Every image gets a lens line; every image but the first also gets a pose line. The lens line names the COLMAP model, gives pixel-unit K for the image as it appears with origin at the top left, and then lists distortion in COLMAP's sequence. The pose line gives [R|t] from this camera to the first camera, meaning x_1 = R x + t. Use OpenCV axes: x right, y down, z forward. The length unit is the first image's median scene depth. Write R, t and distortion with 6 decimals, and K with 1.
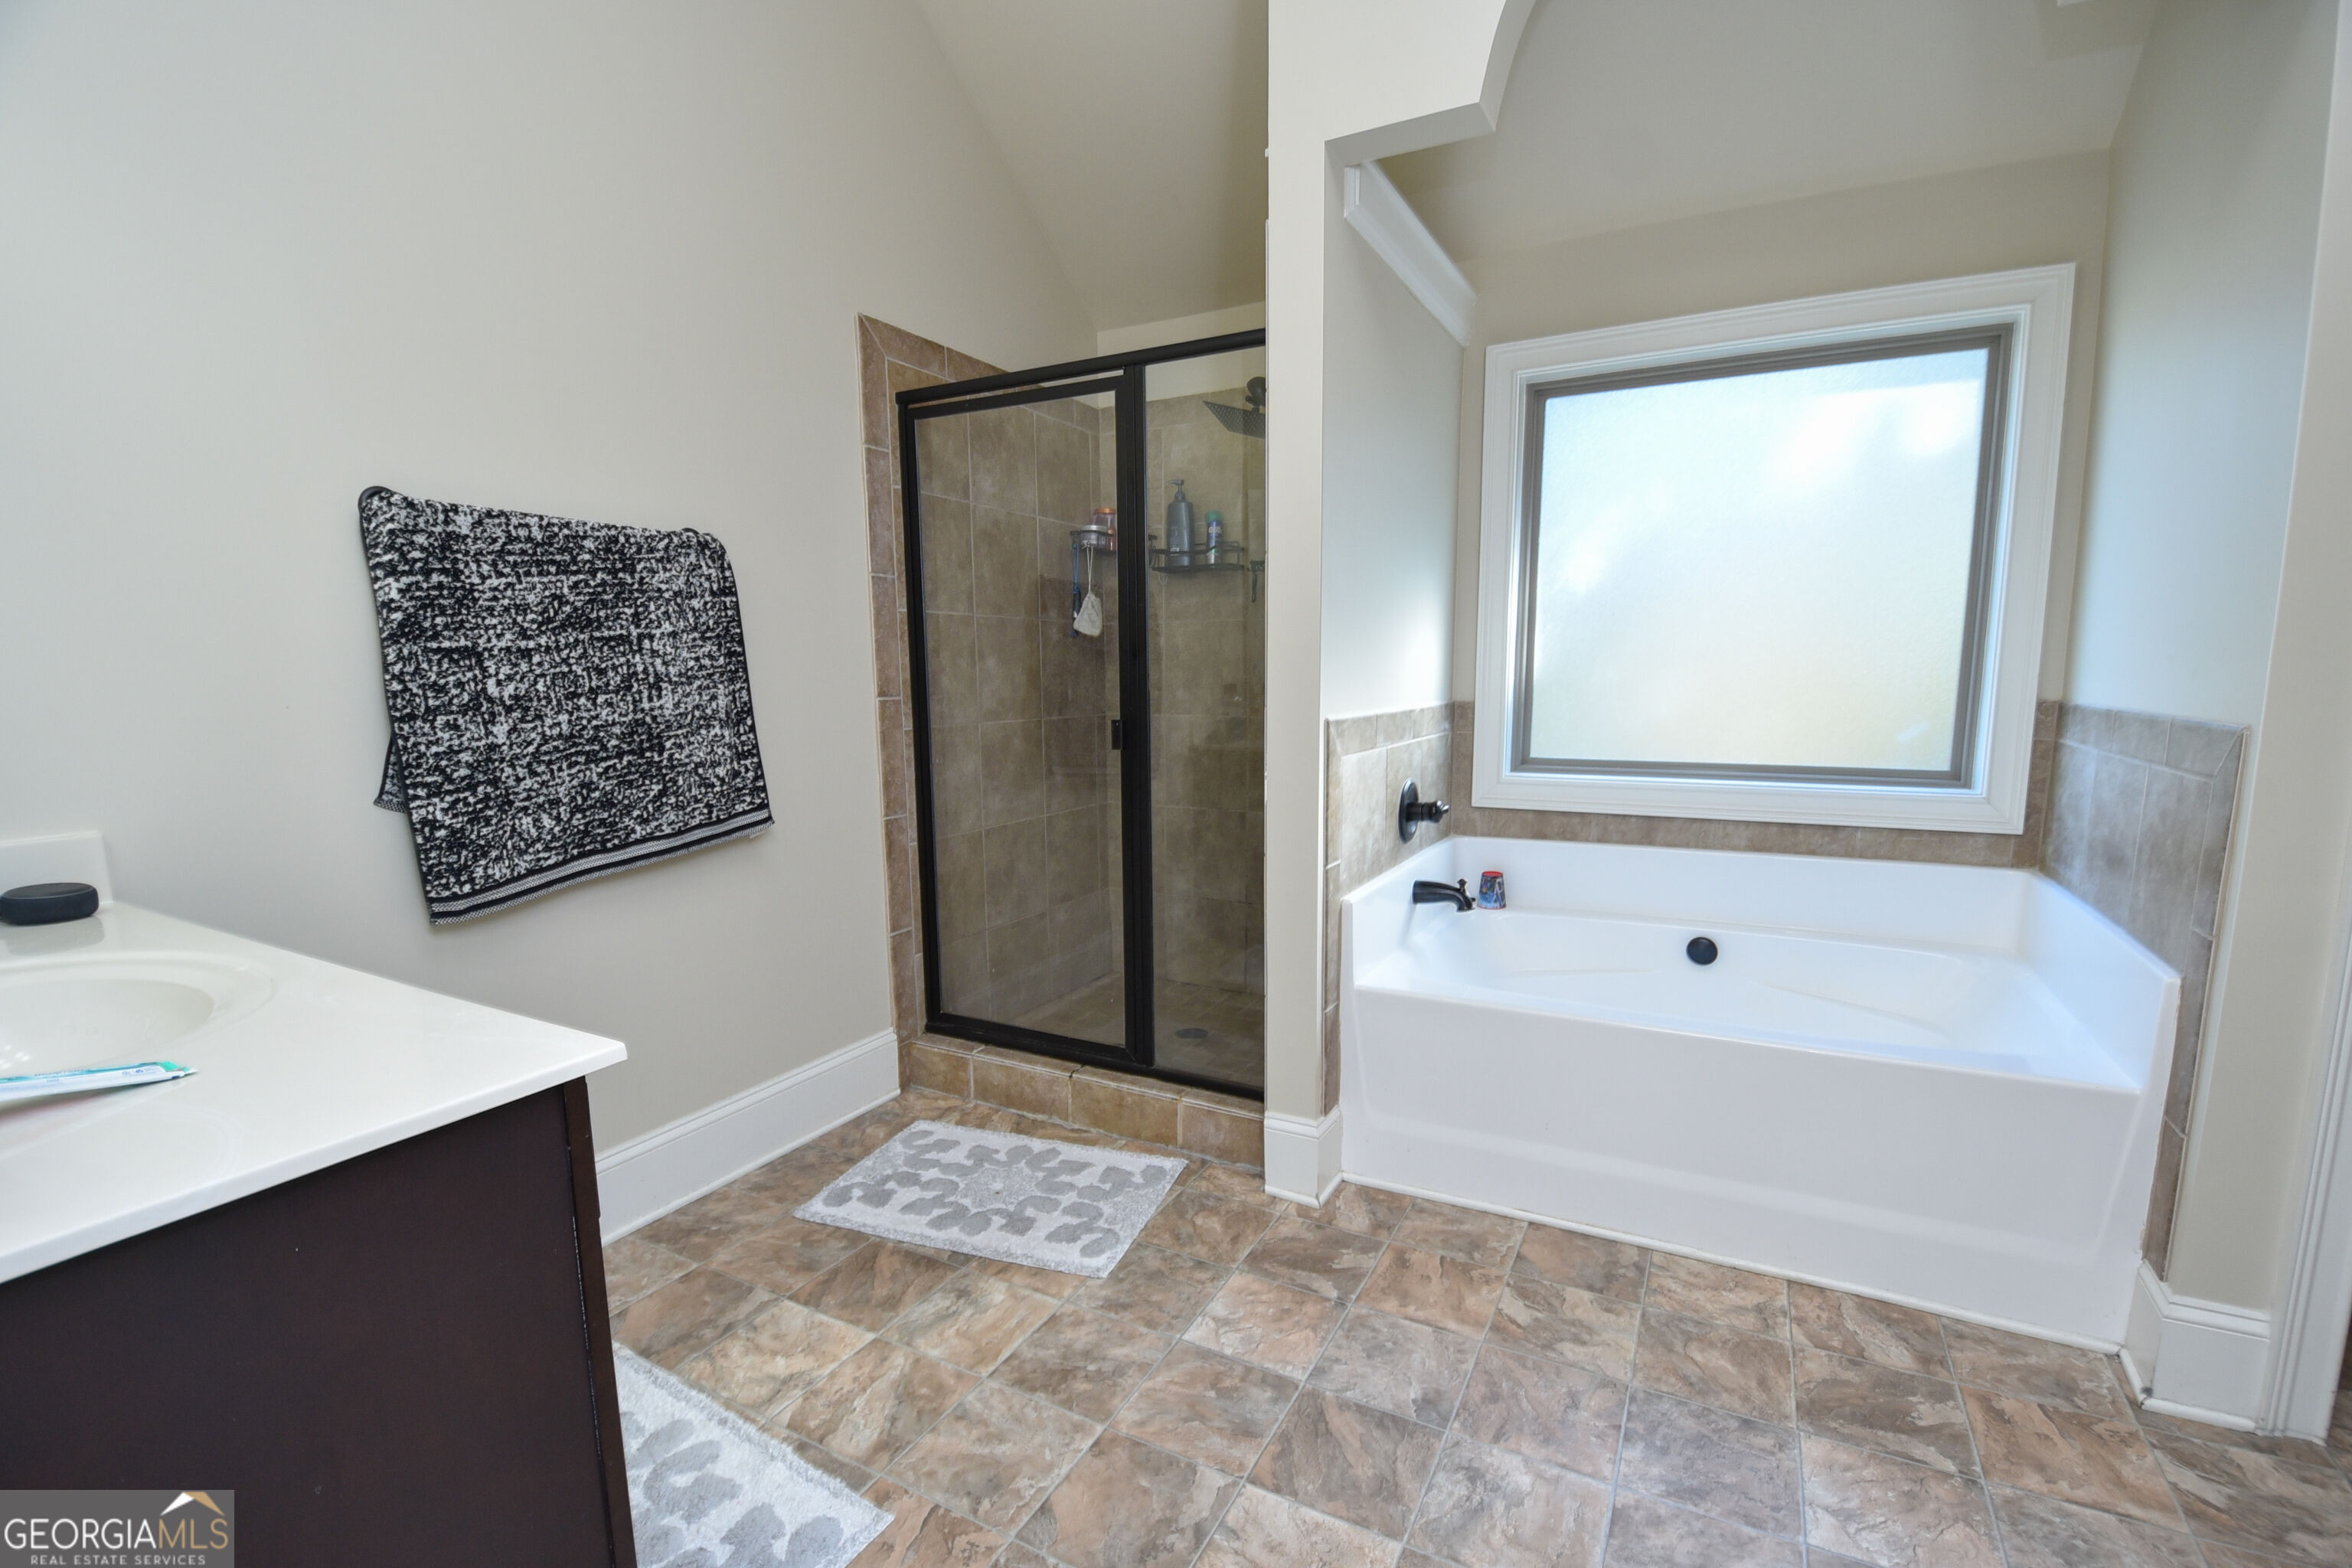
lens RADIAL K [[1025.3, 0, 1167.4], [0, 1025.3, 814.2], [0, 0, 1]] dist [-0.000765, -0.017054]
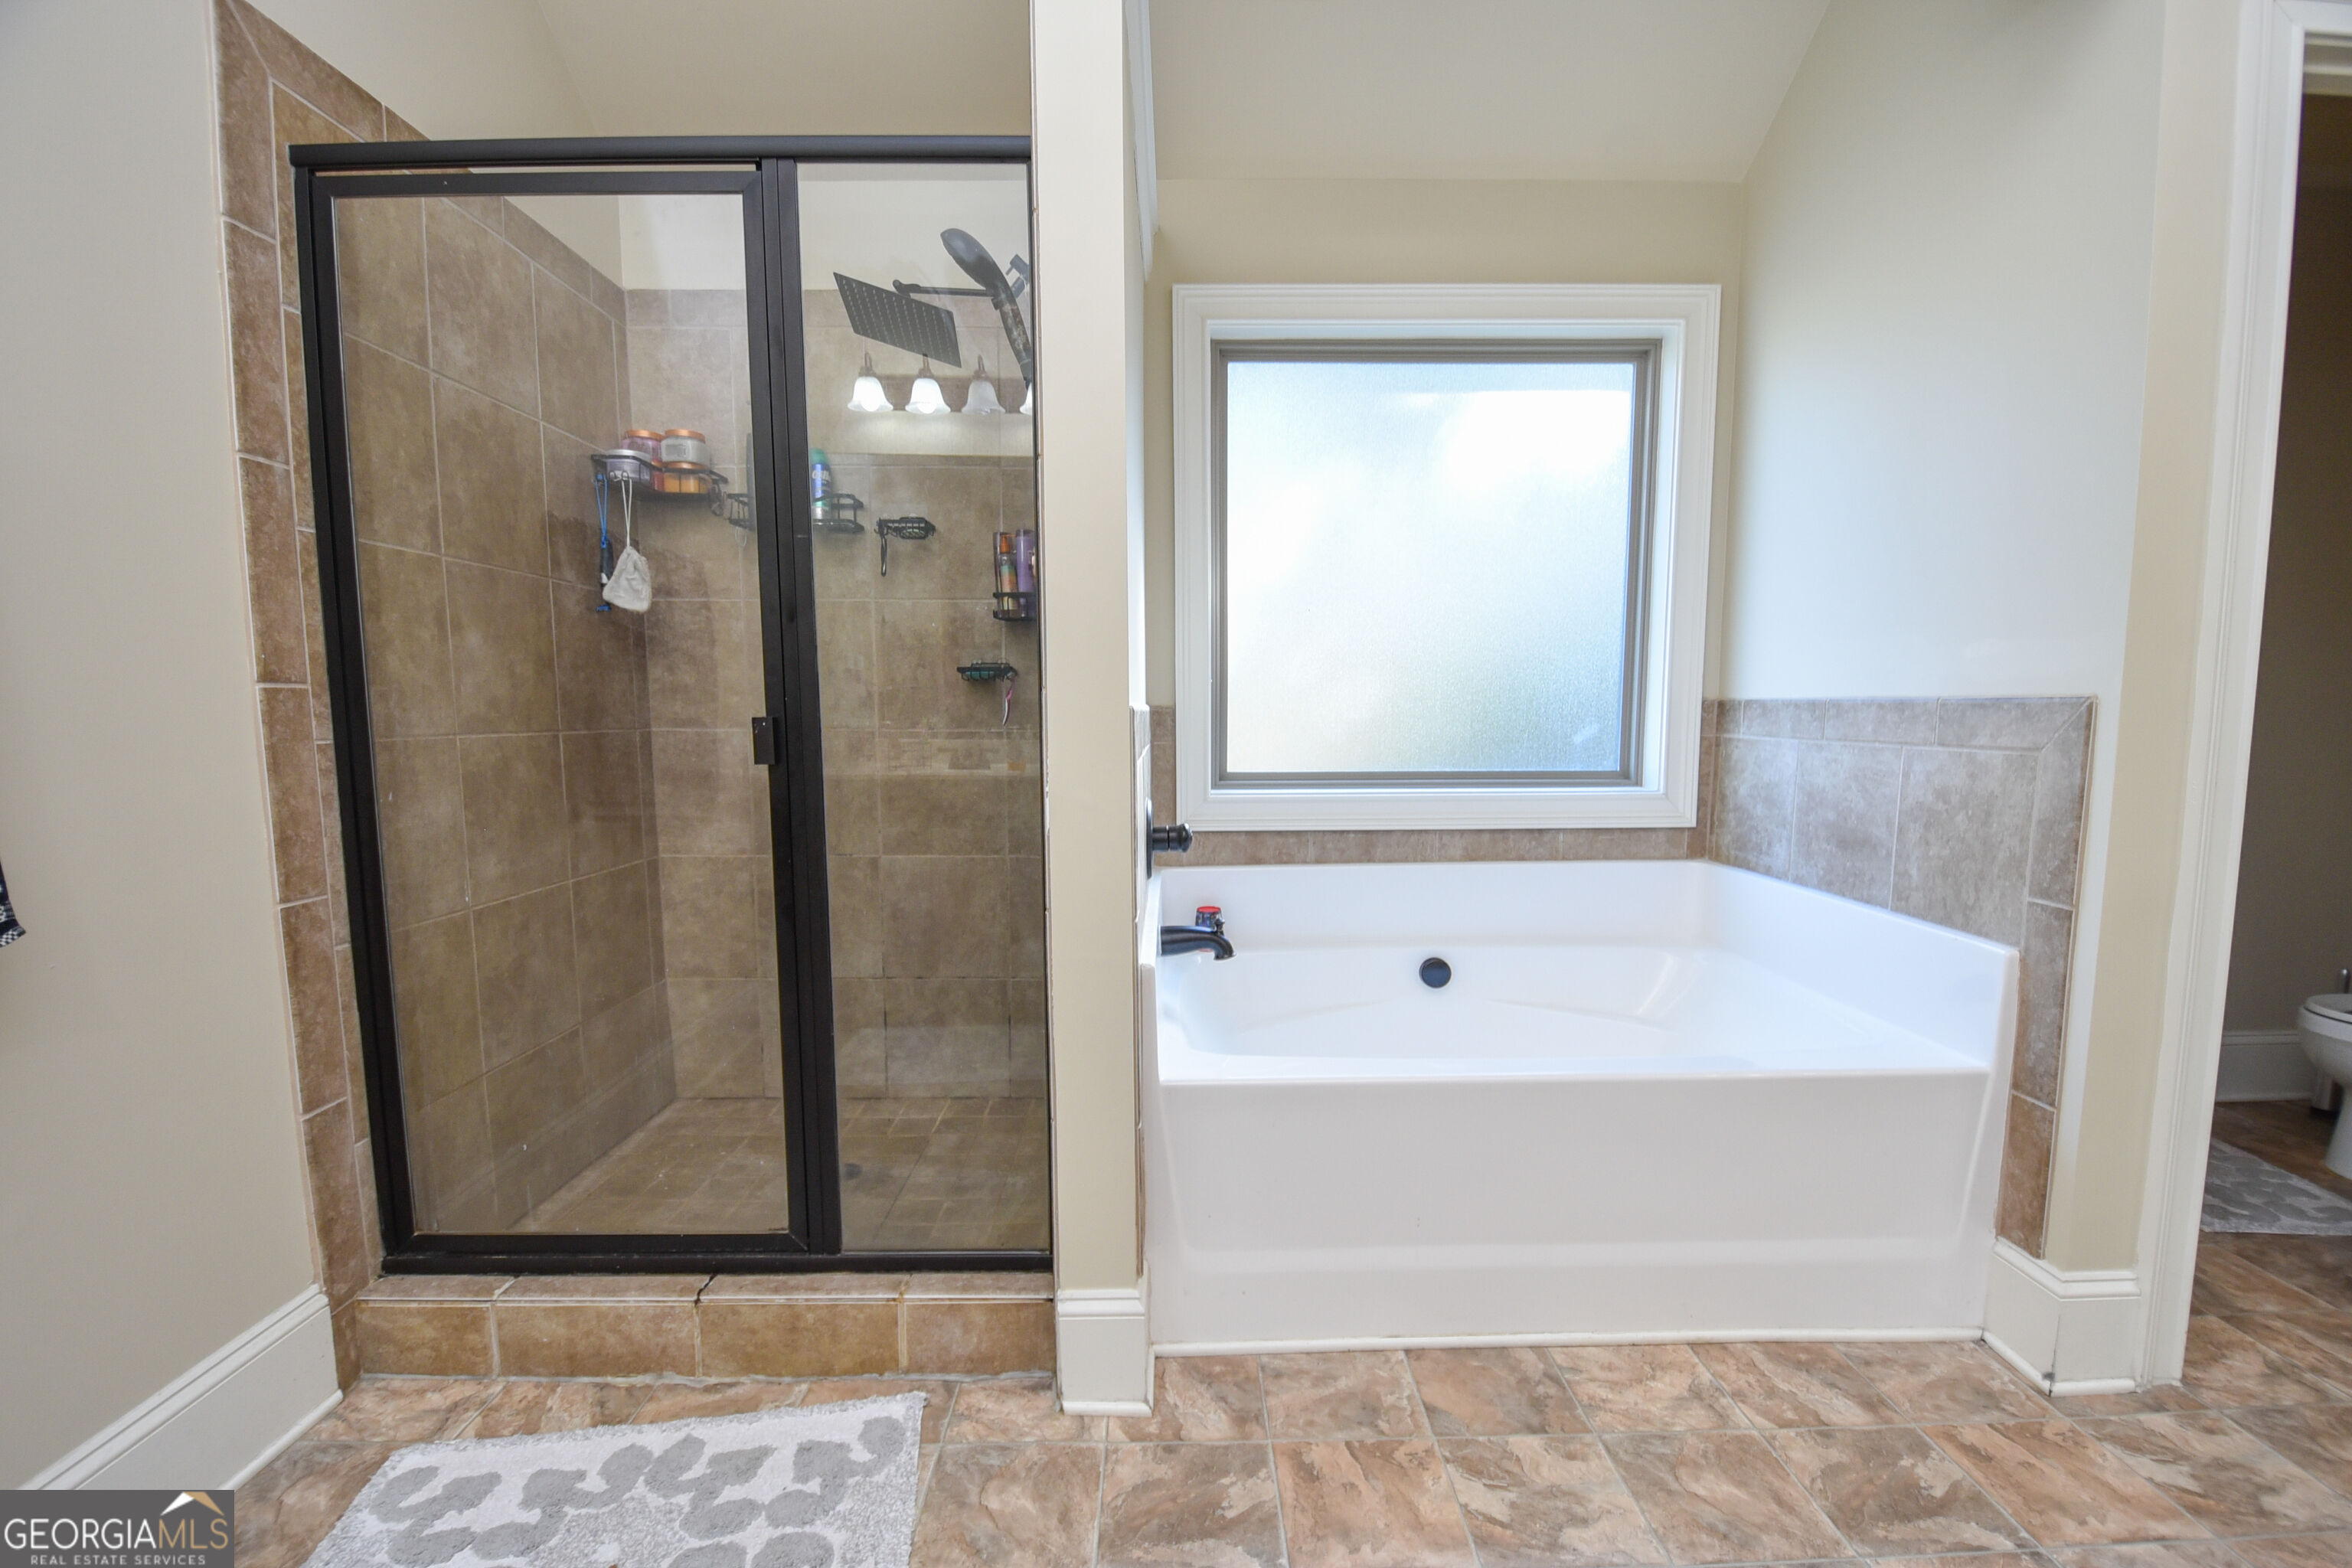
lens RADIAL K [[1036.3, 0, 1180.5], [0, 1036.3, 816.3], [0, 0, 1]] dist [0.001092, -0.016859]
pose [[0.870167, -0.044554, 0.490739, -0.130775], [0.063868, 0.997701, -0.022668, -0.000416], [-0.488600, 0.051067, 0.871012, 0.302233]]
